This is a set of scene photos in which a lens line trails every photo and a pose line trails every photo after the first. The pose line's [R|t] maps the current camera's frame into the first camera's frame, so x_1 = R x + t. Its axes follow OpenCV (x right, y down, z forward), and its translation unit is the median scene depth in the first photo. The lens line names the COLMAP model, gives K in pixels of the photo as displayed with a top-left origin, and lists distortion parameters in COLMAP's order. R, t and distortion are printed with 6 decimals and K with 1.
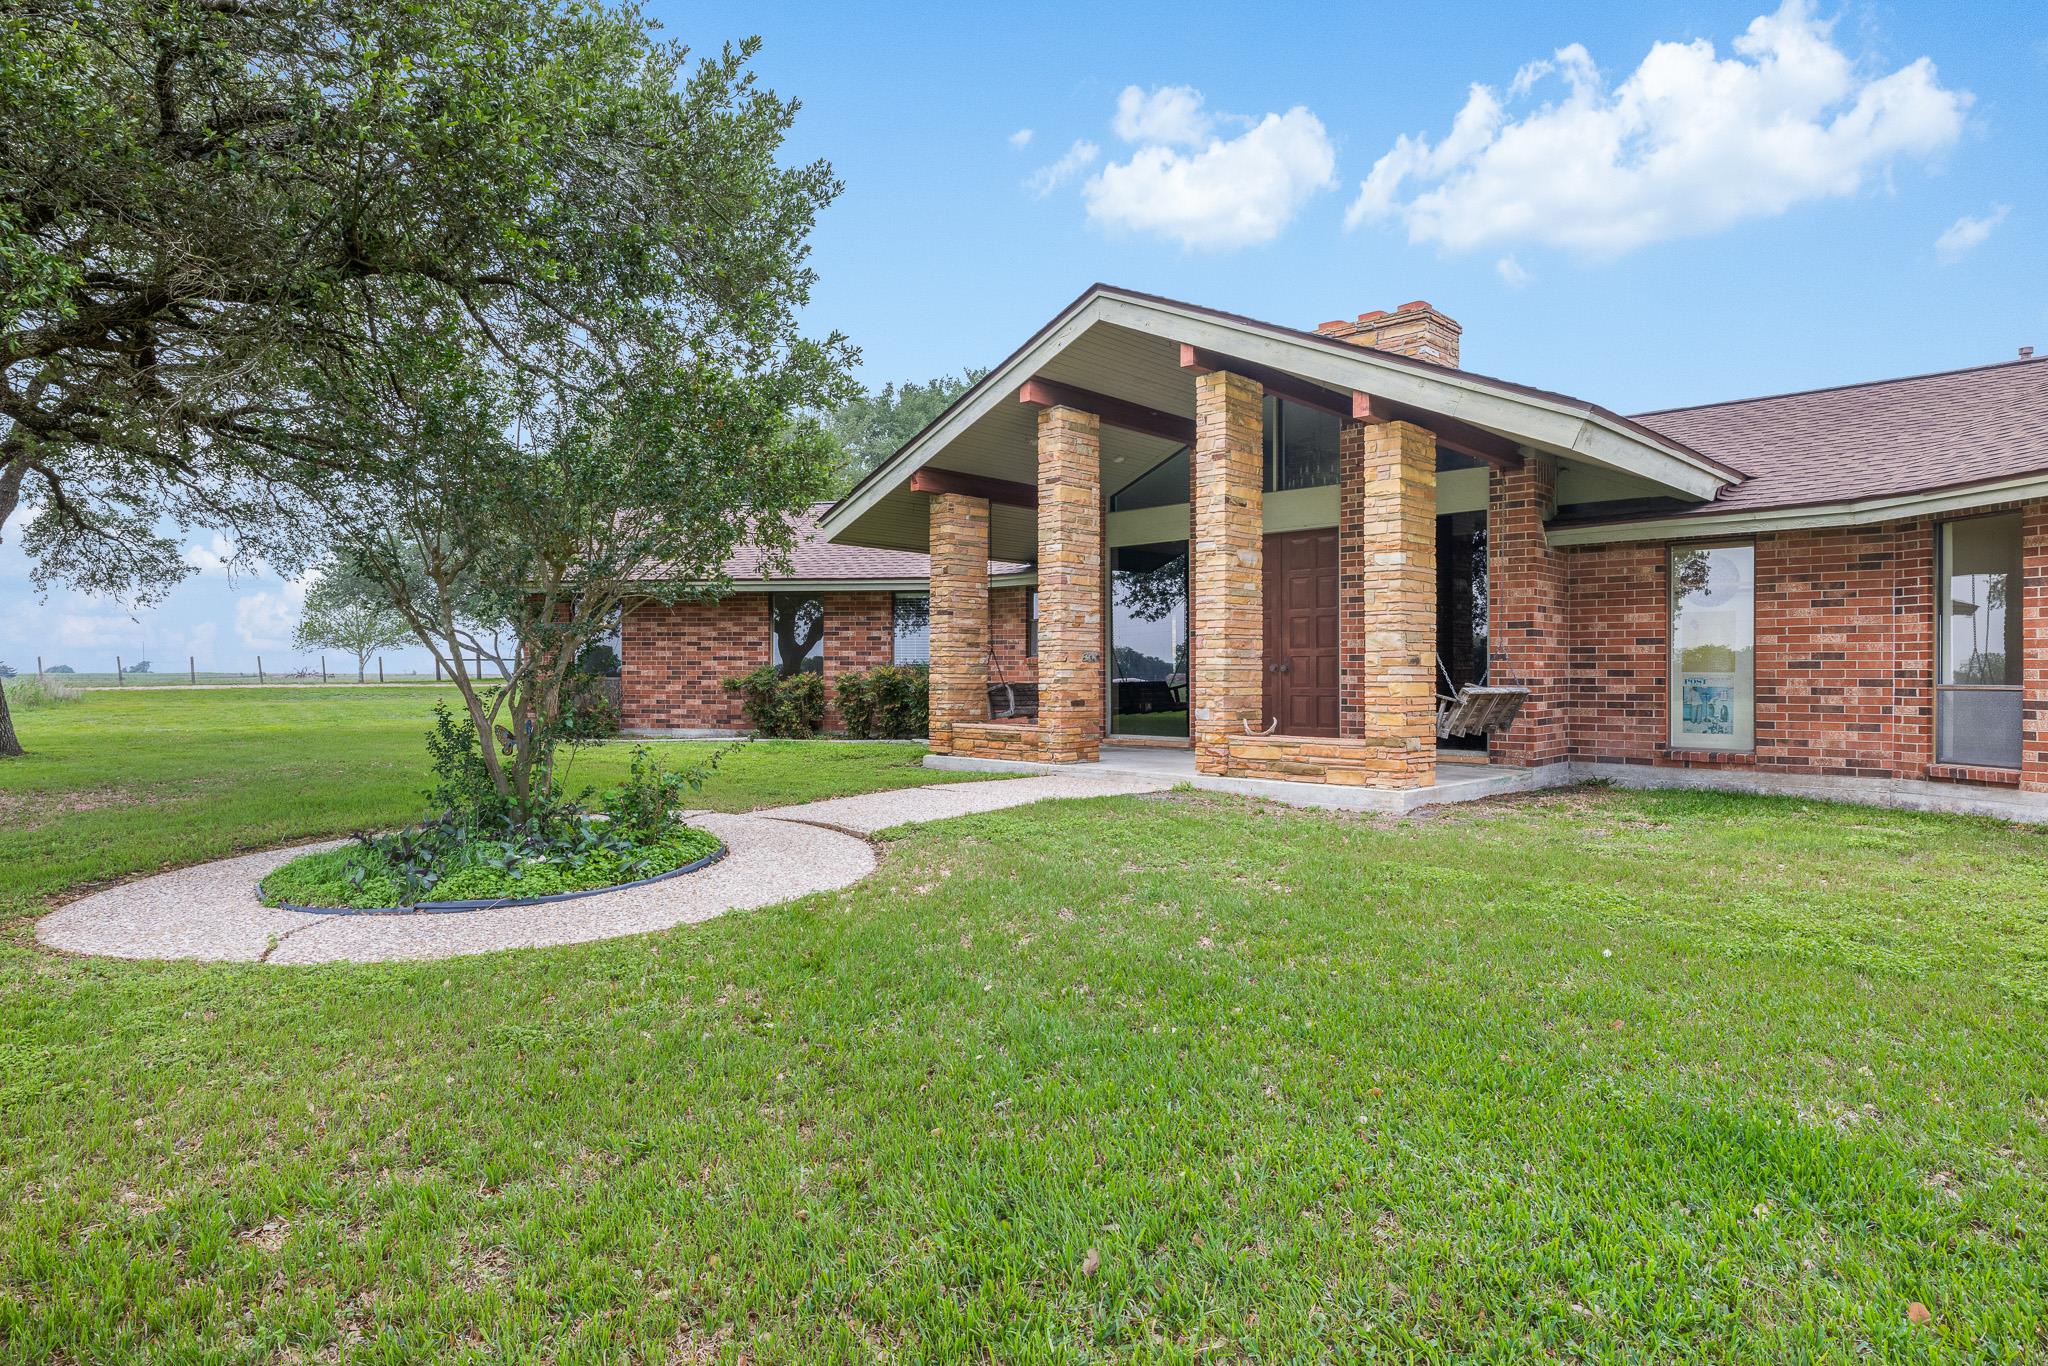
lens RADIAL K [[1196.3, 0, 1024.0], [0, 1196.3, 683.0], [0, 0, 1]] dist [0.004899, 0.001271]
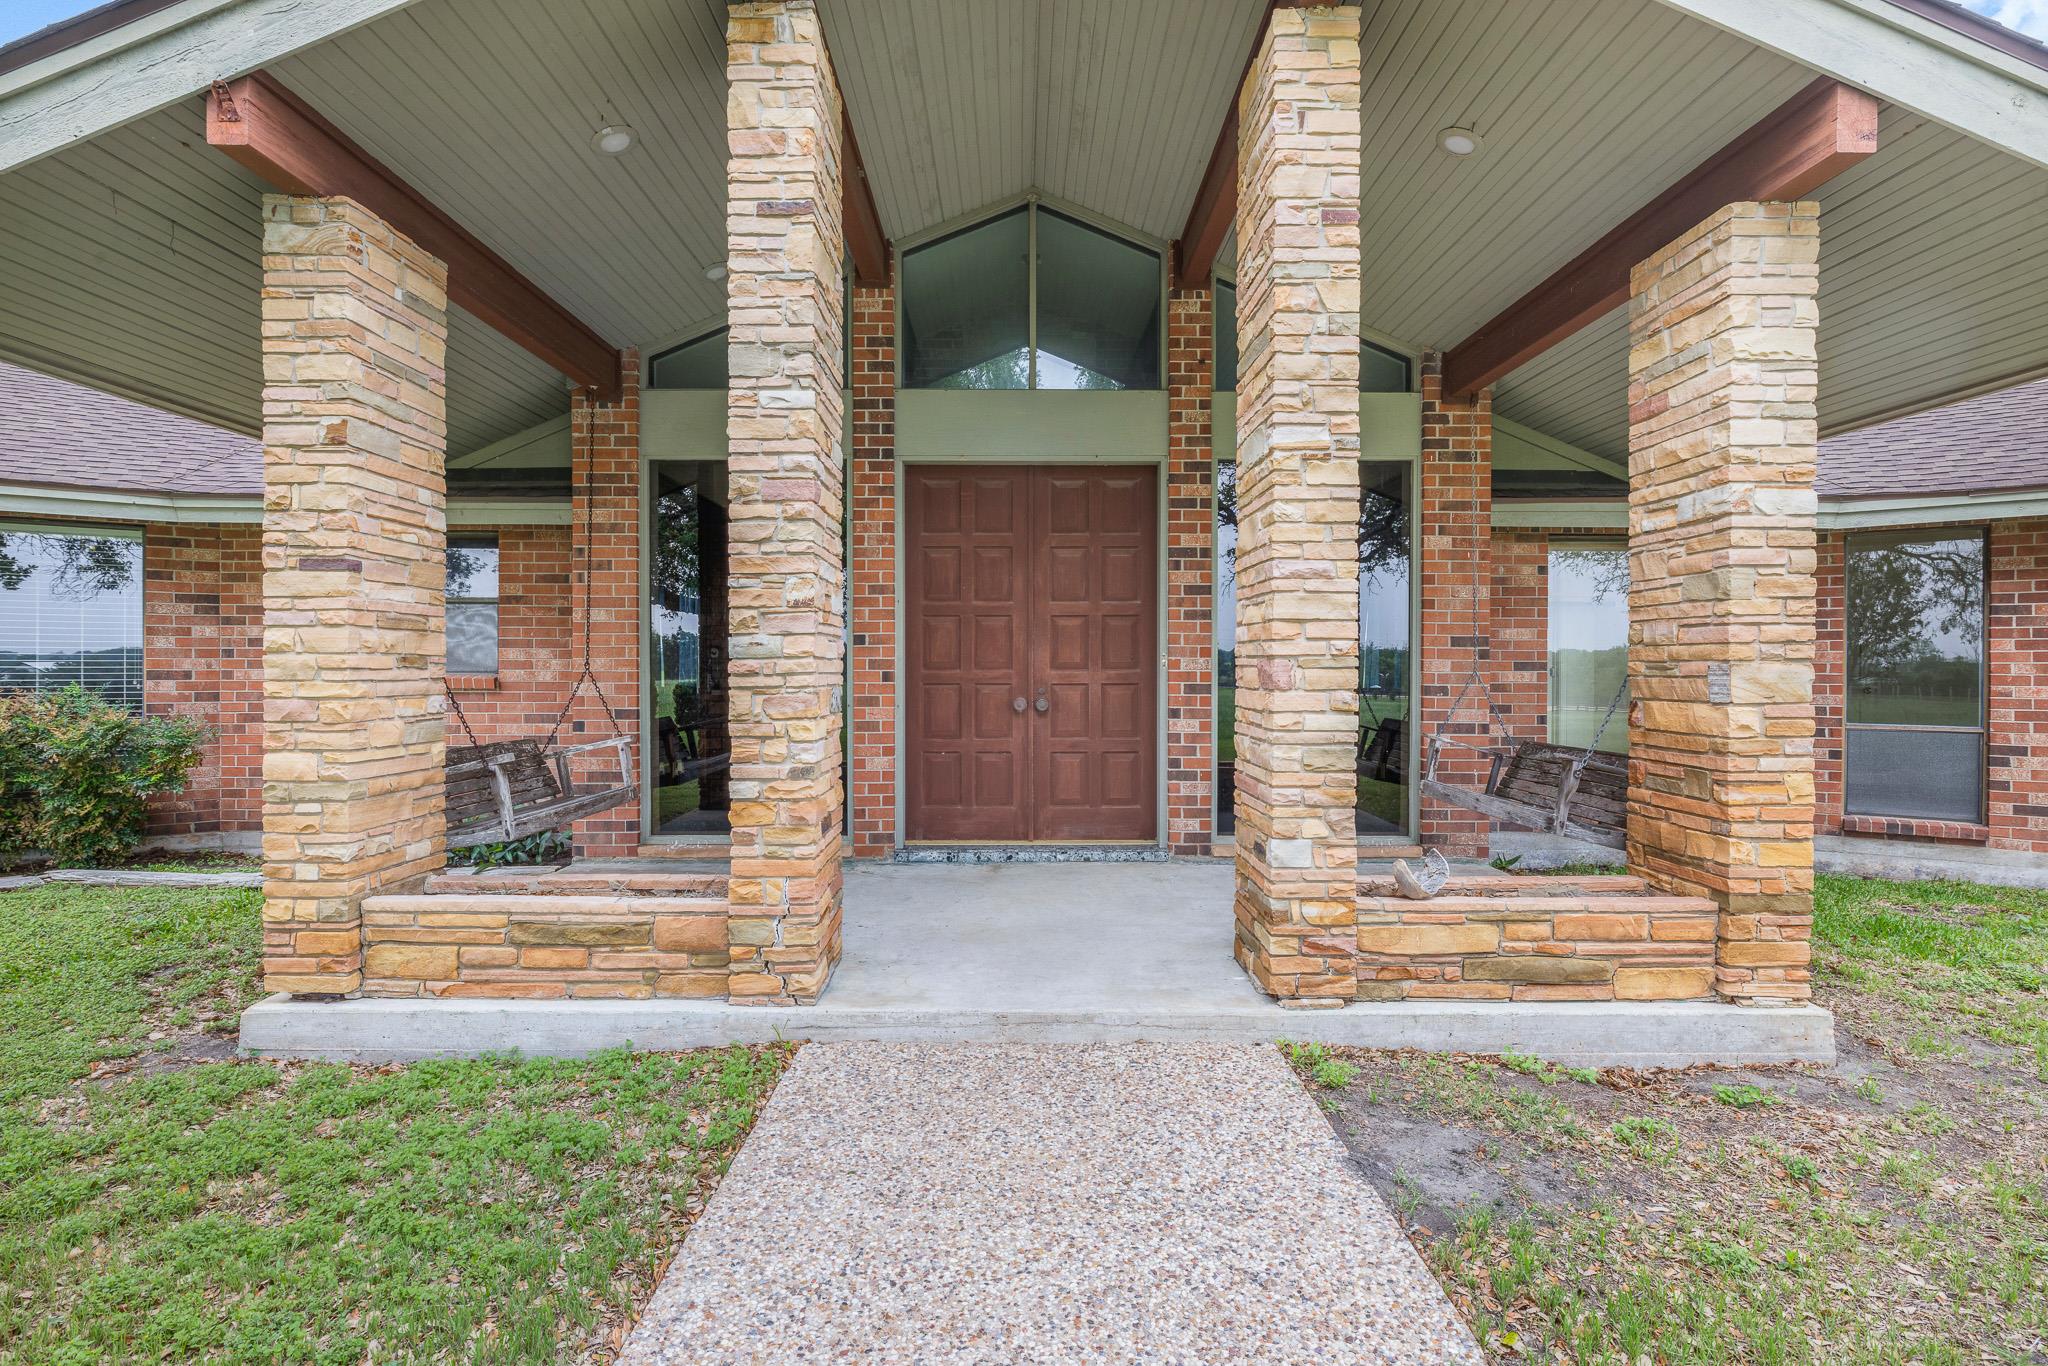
lens RADIAL K [[1000.0, 0, 1024.2], [0, 1000.0, 675.9], [0, 0, 1]] dist [-0.002775, 0.000640]
pose [[0.713463, -0.007206, 0.700656, -0.139675], [0.003021, 0.999969, 0.007207, -0.033913], [-0.700686, -0.003025, 0.713463, 0.768690]]
